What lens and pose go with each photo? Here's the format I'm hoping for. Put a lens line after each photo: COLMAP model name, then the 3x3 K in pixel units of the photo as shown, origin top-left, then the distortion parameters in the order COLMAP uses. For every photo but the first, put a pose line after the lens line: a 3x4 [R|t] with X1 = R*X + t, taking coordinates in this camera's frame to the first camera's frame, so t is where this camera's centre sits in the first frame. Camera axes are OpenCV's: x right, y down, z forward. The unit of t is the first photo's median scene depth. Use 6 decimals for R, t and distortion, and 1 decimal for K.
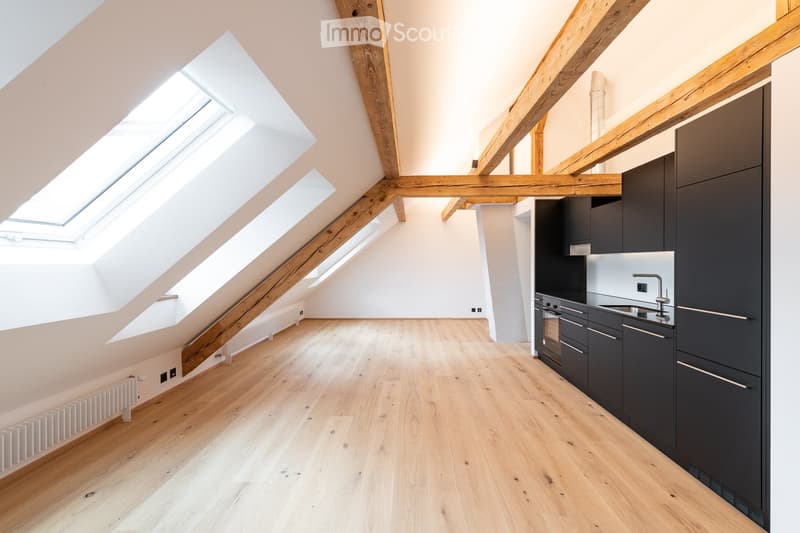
lens RADIAL K [[364.1, 0, 403.2], [0, 364.1, 263.7], [0, 0, 1]] dist [0.012057, -0.002291]
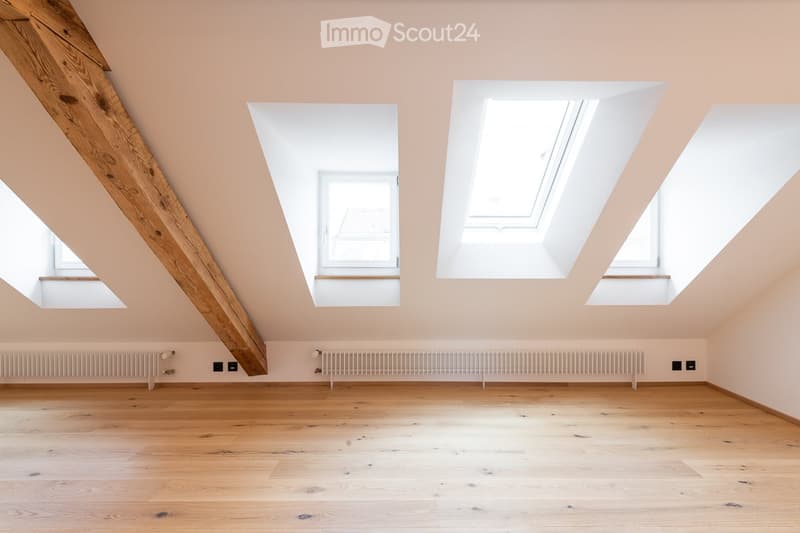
lens RADIAL K [[389.8, 0, 404.3], [0, 389.8, 261.0], [0, 0, 1]] dist [0.009947, -0.003754]
pose [[0.031632, 0.005953, -0.999482, 0.380874], [-0.010161, 0.999933, 0.005634, 0.026031], [0.999448, 0.009977, 0.031691, 1.480484]]
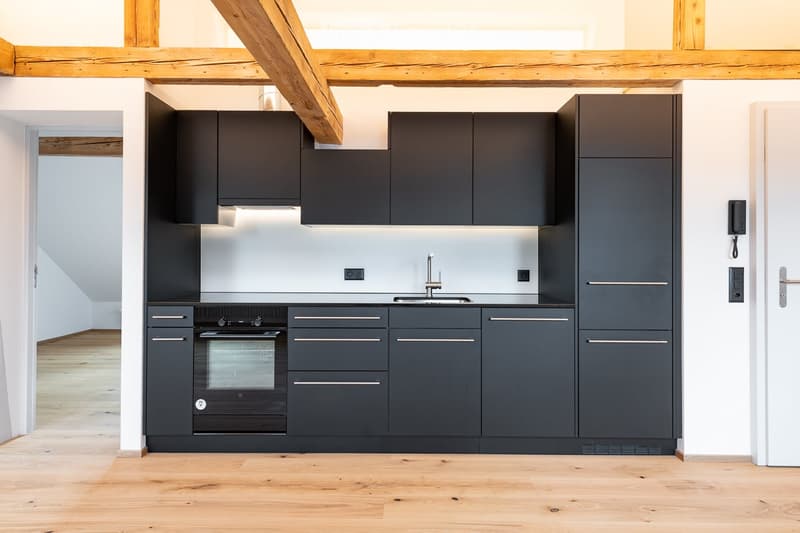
lens RADIAL K [[444.9, 0, 401.6], [0, 444.9, 251.3], [0, 0, 1]] dist [0.023366, -0.011036]
pose [[-0.022485, 0.009308, 0.999704, -0.251015], [0.001302, 0.999956, -0.009281, 0.028846], [-0.999746, 0.001093, -0.022497, 0.959535]]
